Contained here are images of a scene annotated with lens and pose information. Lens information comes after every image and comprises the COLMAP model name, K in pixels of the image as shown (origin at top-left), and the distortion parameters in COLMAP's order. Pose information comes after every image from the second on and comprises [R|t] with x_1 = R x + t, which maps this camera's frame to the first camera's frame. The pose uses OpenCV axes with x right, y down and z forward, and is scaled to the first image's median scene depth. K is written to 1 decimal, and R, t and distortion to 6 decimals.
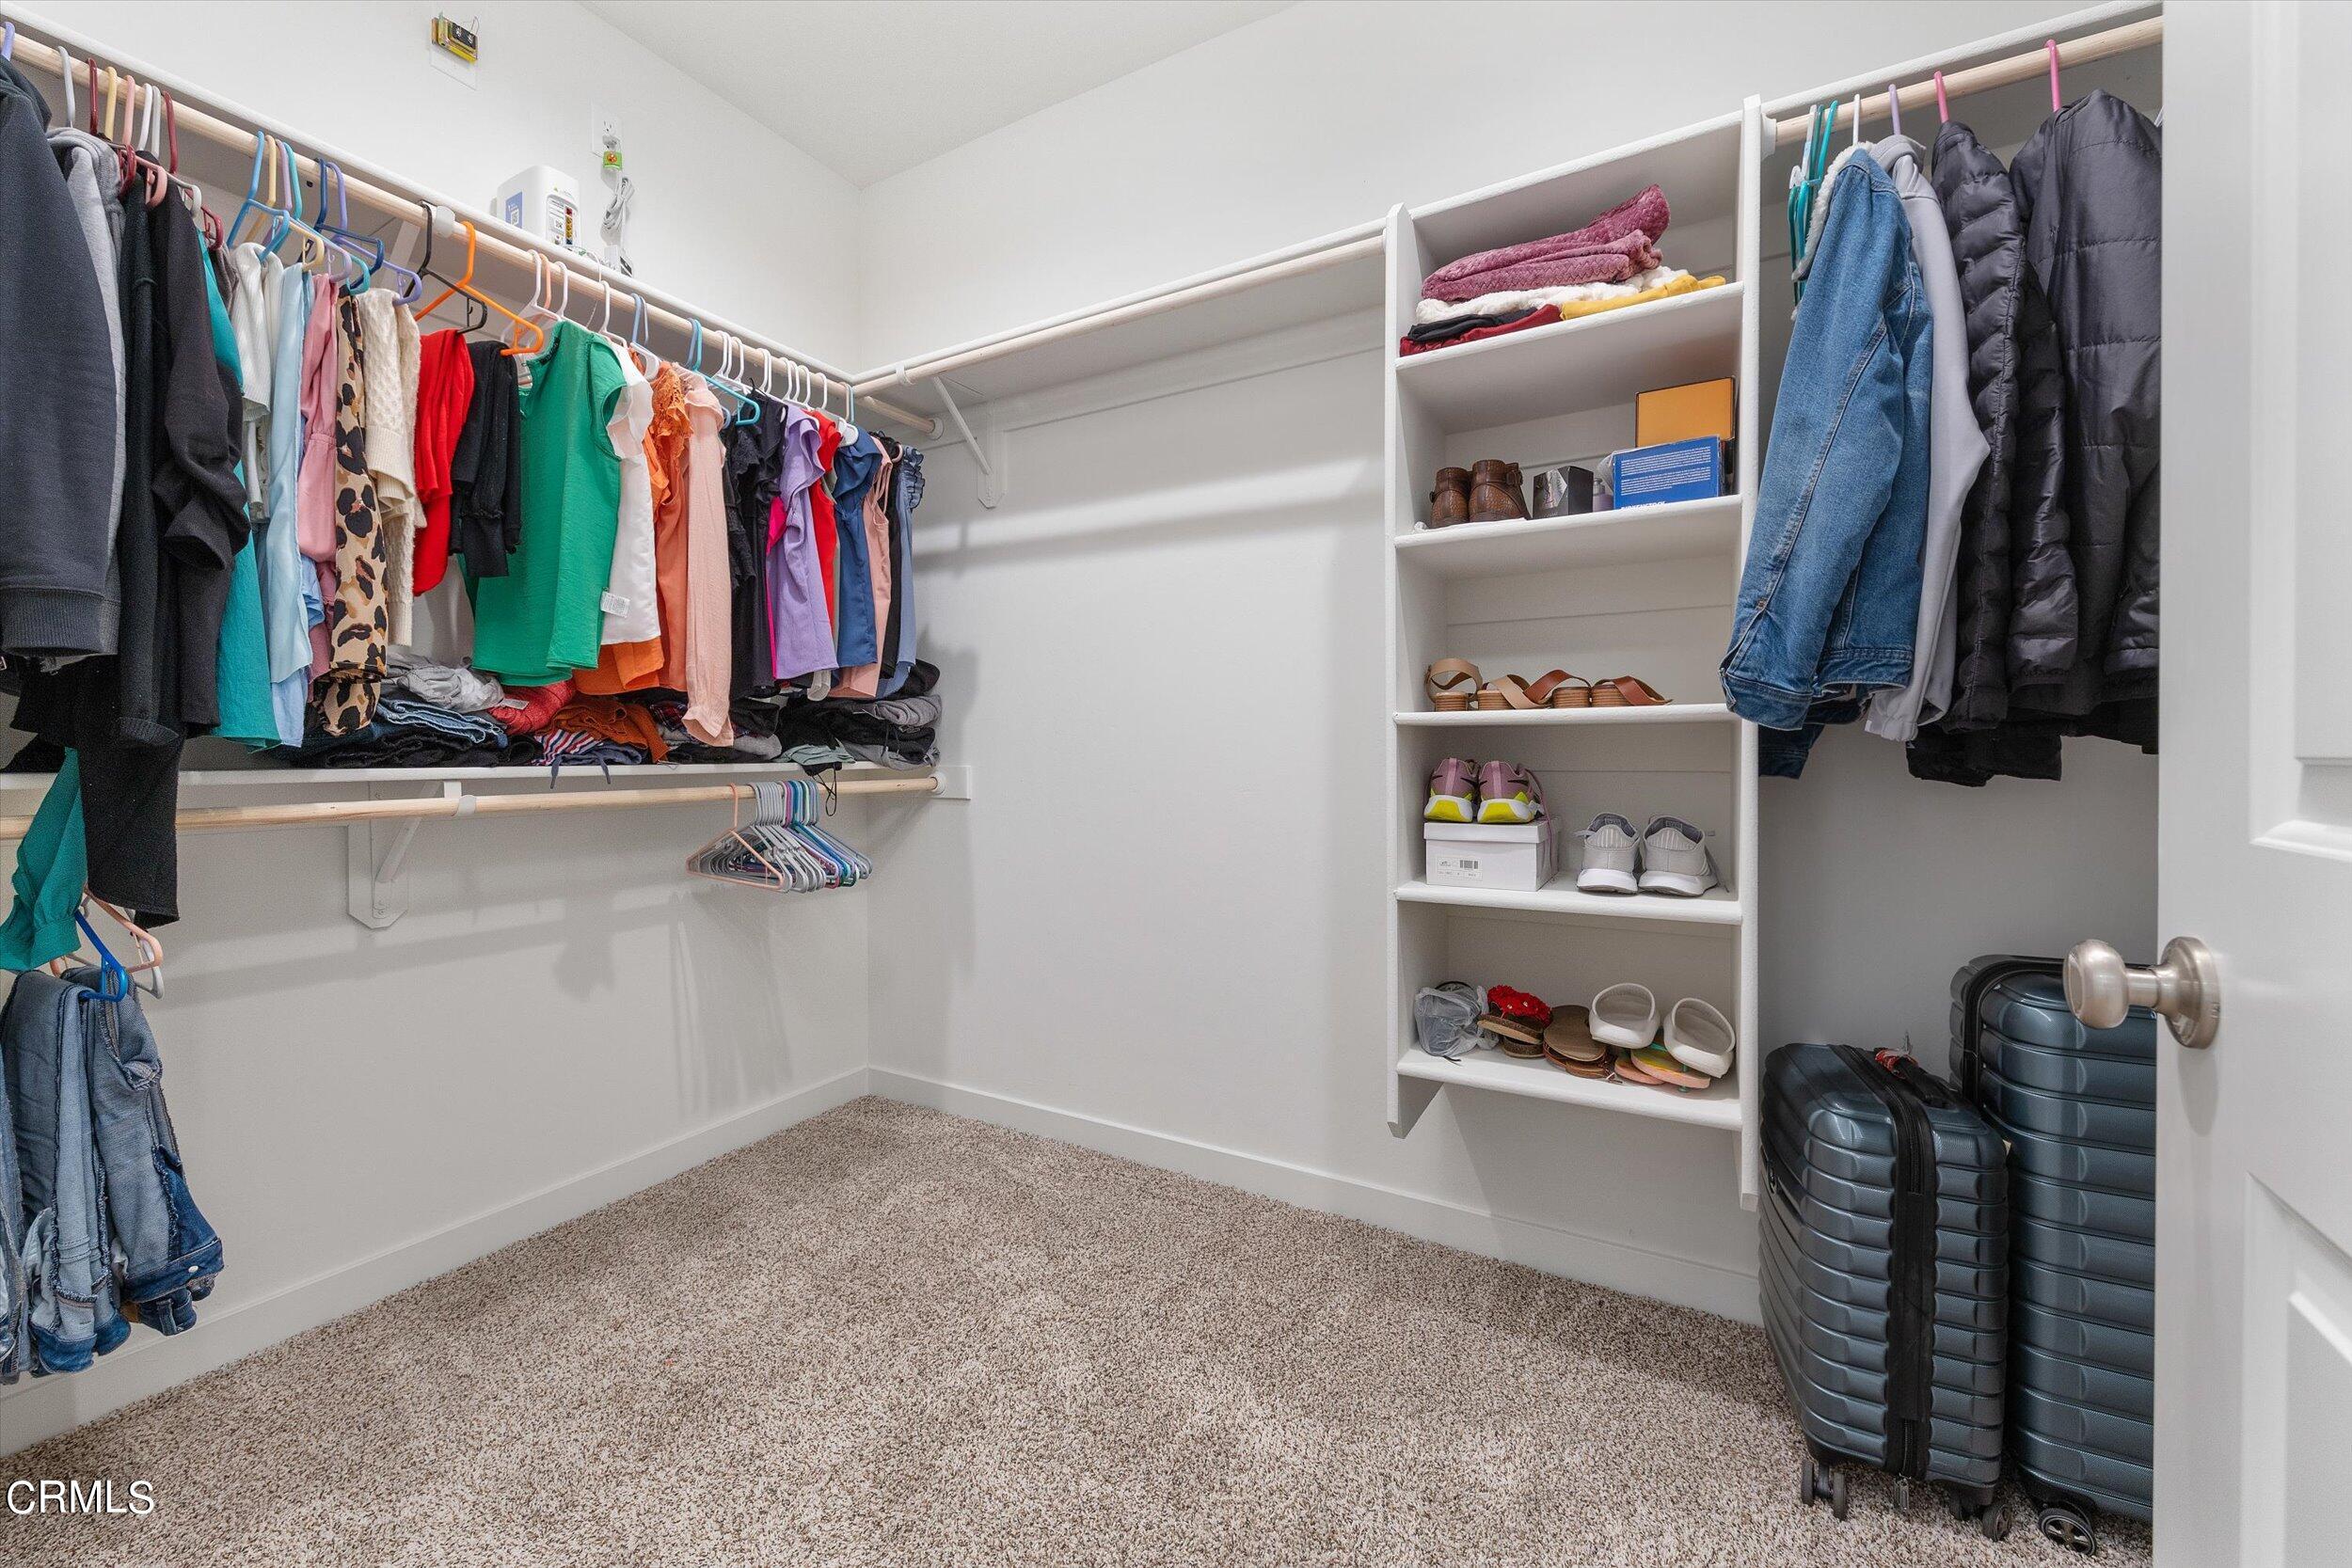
lens RADIAL K [[893.5, 0, 1189.1], [0, 893.5, 760.7], [0, 0, 1]] dist [0.000161, 0.000035]
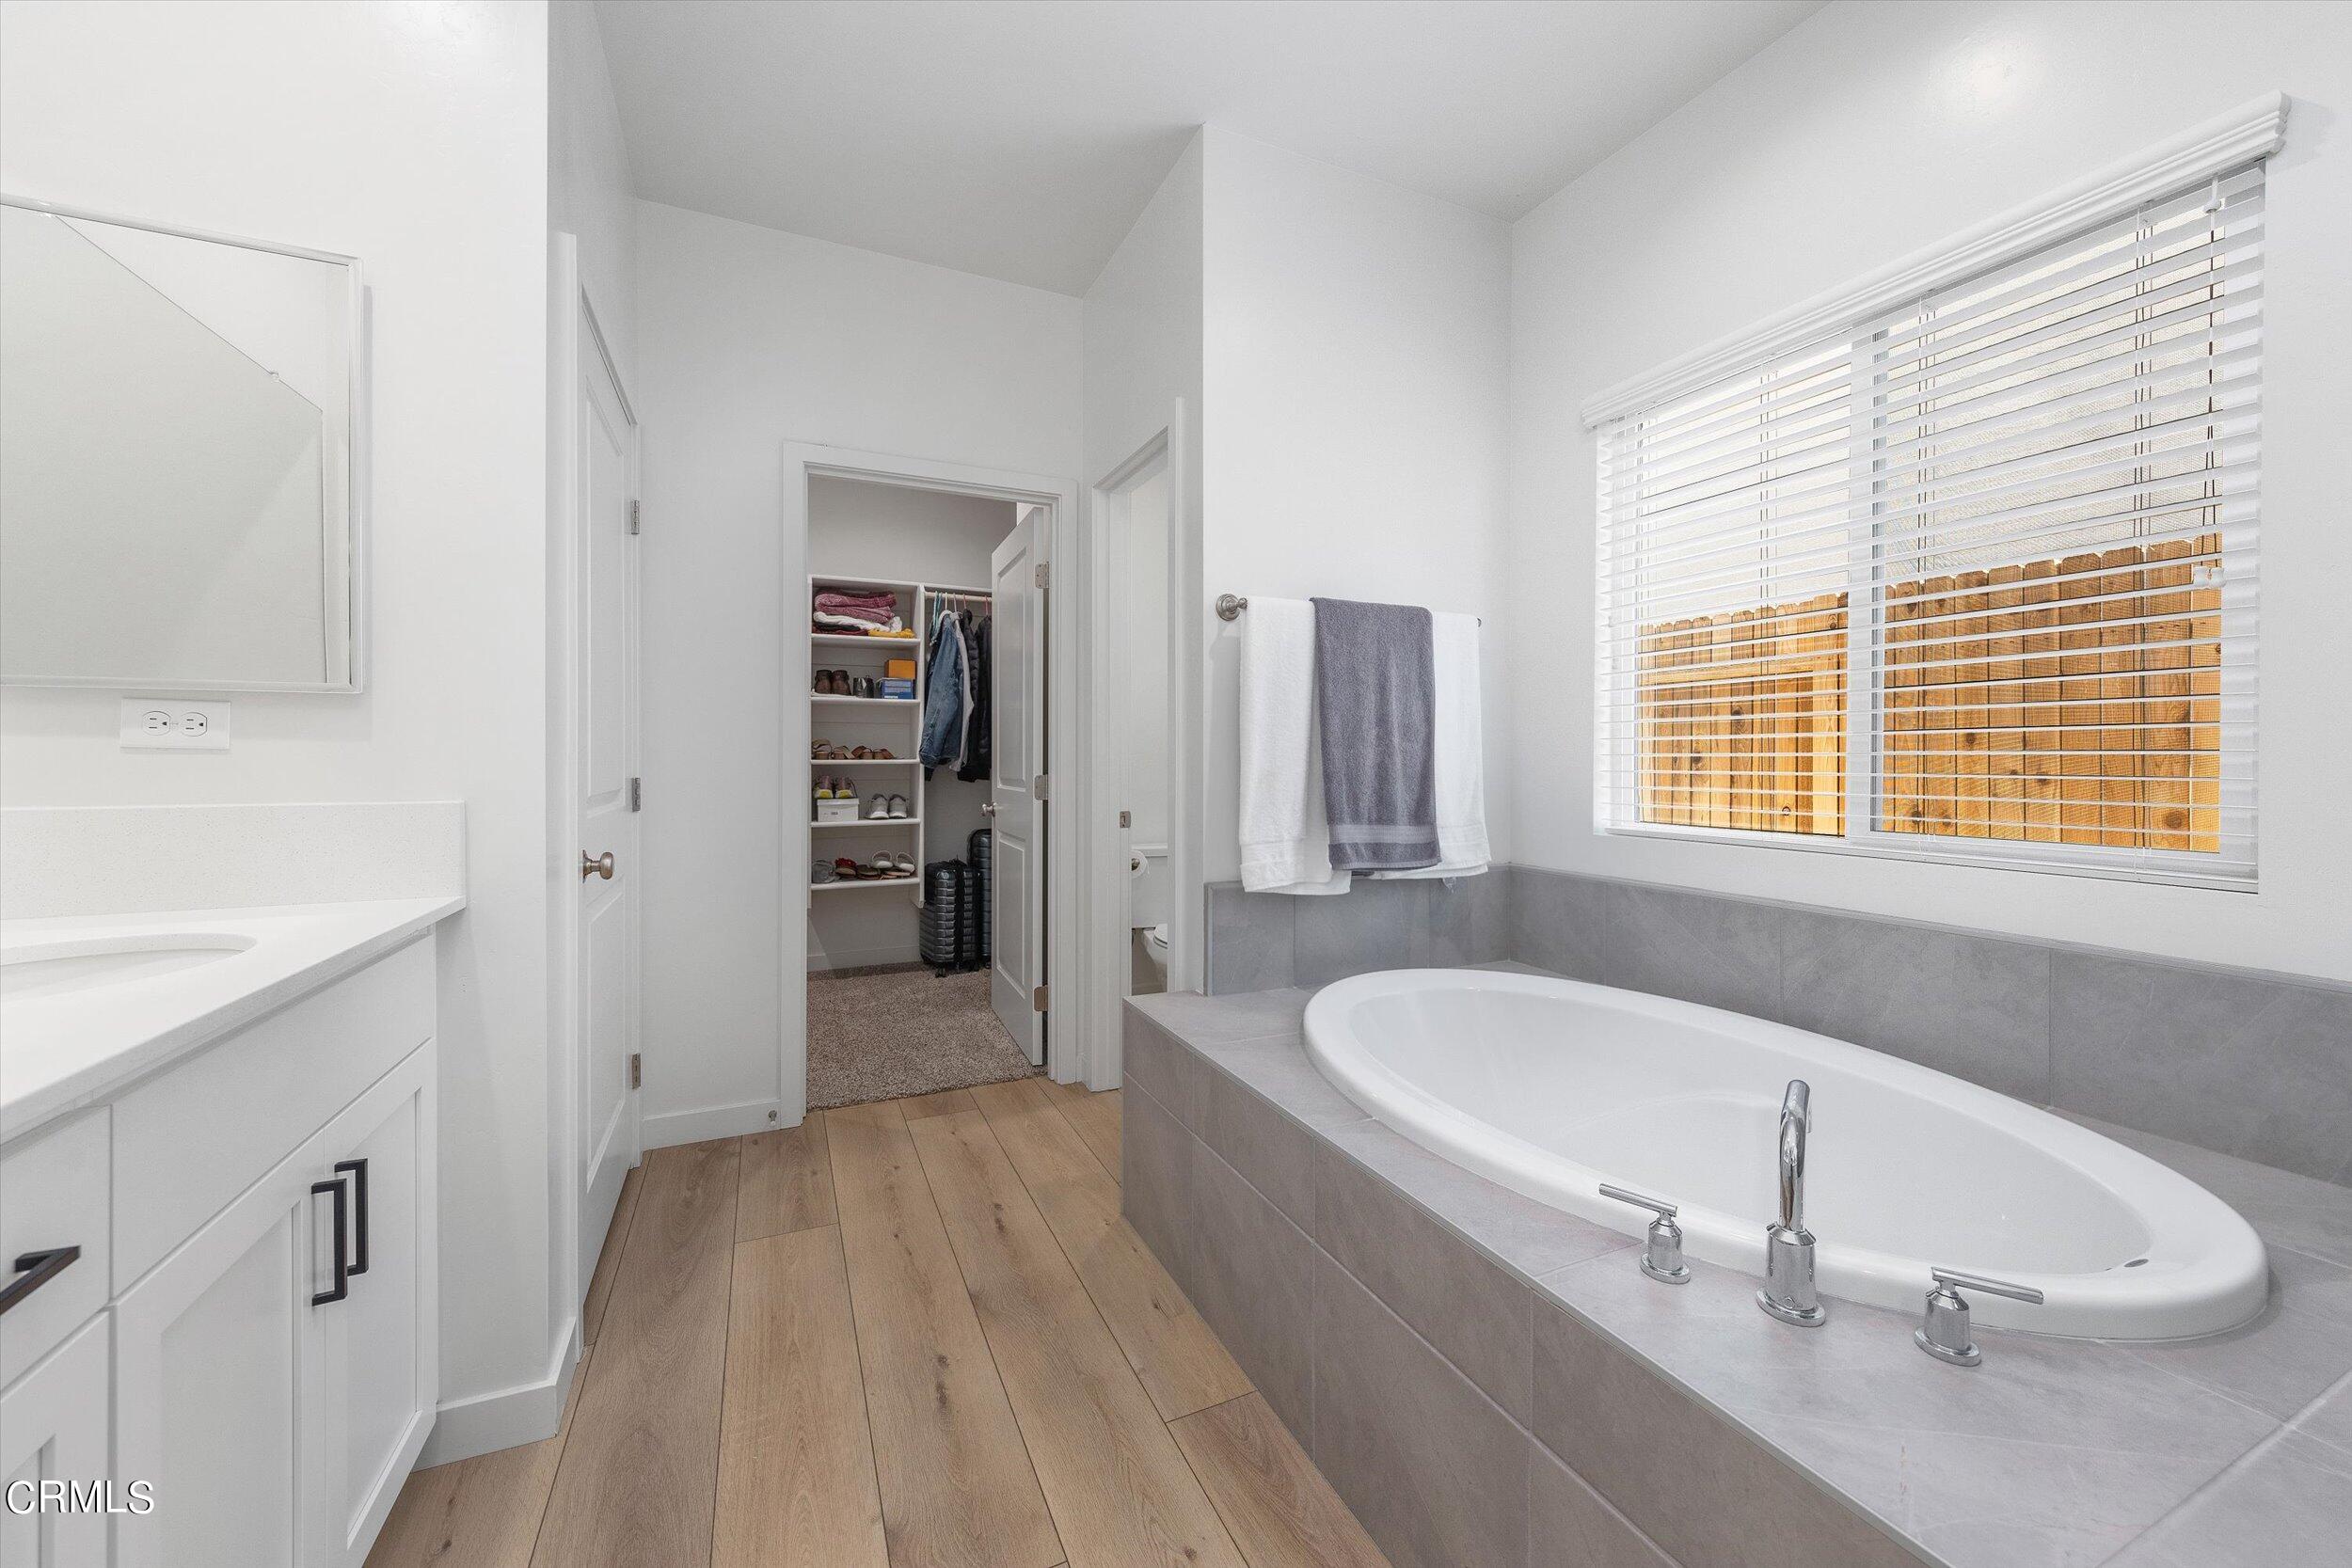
lens RADIAL K [[893.5, 0, 1189.1], [0, 893.5, 760.7], [0, 0, 1]] dist [0.000161, 0.000035]
pose [[0.580416, 0.001438, 0.814319, -1.512799], [0.002775, 0.999989, -0.003744, -0.043066], [-0.814316, 0.004433, 0.580405, -1.763287]]
